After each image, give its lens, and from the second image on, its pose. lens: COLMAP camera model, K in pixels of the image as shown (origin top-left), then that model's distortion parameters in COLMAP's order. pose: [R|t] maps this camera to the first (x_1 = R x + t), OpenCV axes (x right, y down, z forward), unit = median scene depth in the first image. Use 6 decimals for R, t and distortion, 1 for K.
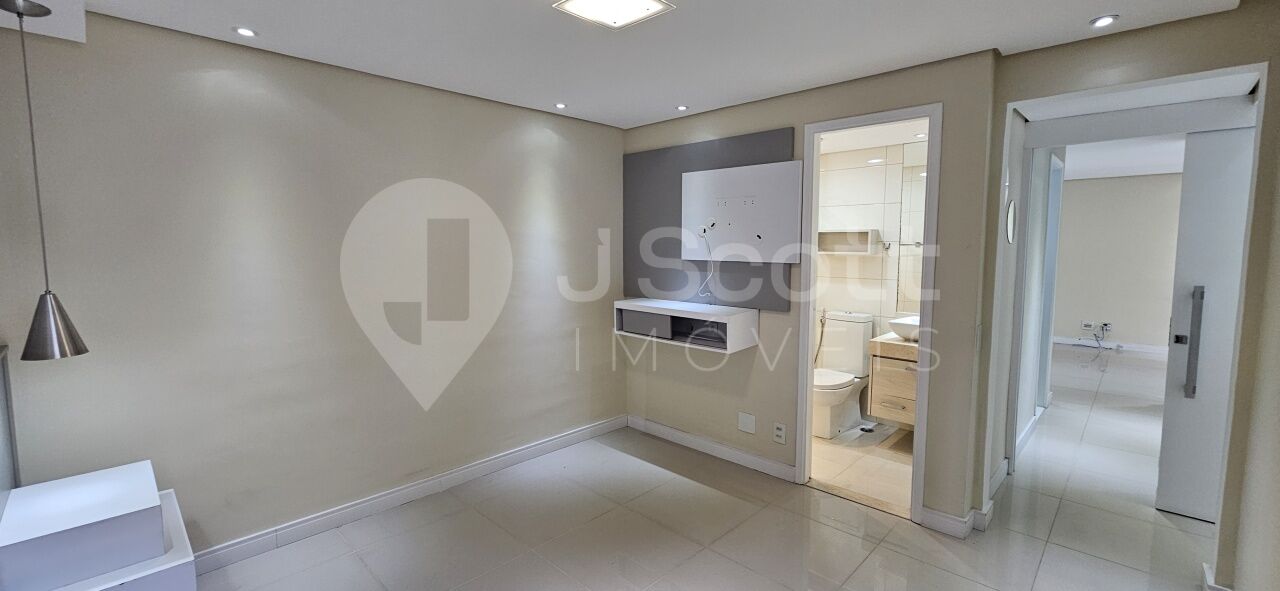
lens RADIAL K [[526.3, 0, 644.0], [0, 526.3, 290.2], [0, 0, 1]] dist [-0.001768, -0.000218]
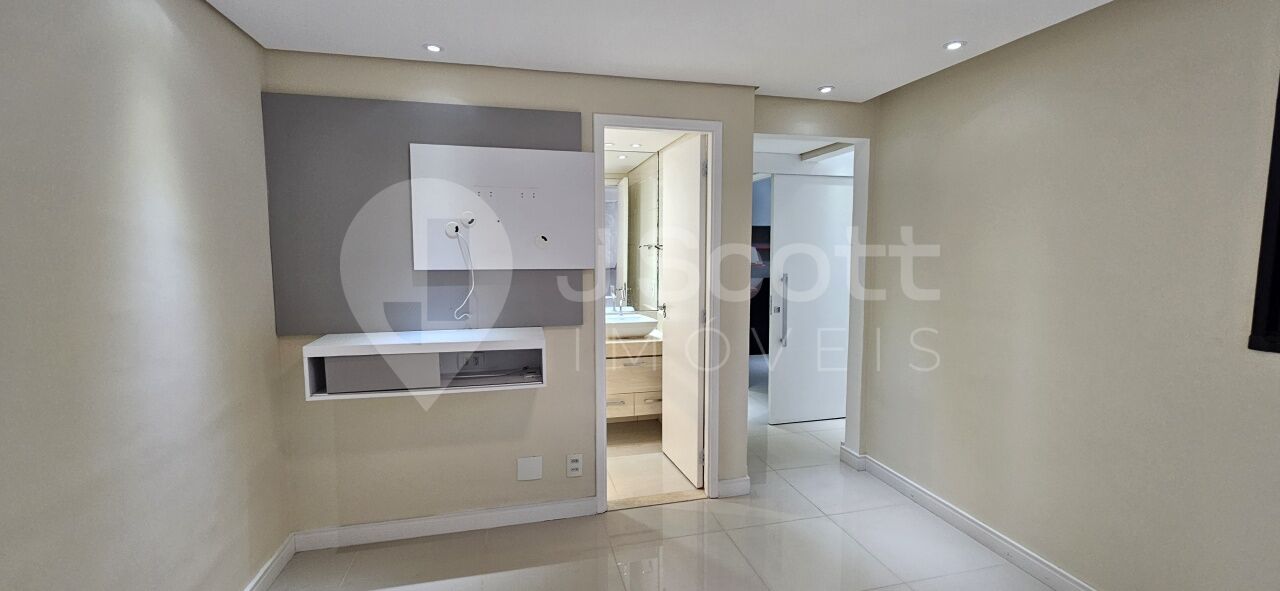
lens RADIAL K [[526.3, 0, 644.0], [0, 526.3, 290.2], [0, 0, 1]] dist [-0.001768, -0.000218]
pose [[0.530012, -0.069800, 0.845113, -0.387052], [0.076662, 0.996470, 0.034222, -0.035769], [-0.844518, 0.046650, 0.533491, 0.424035]]
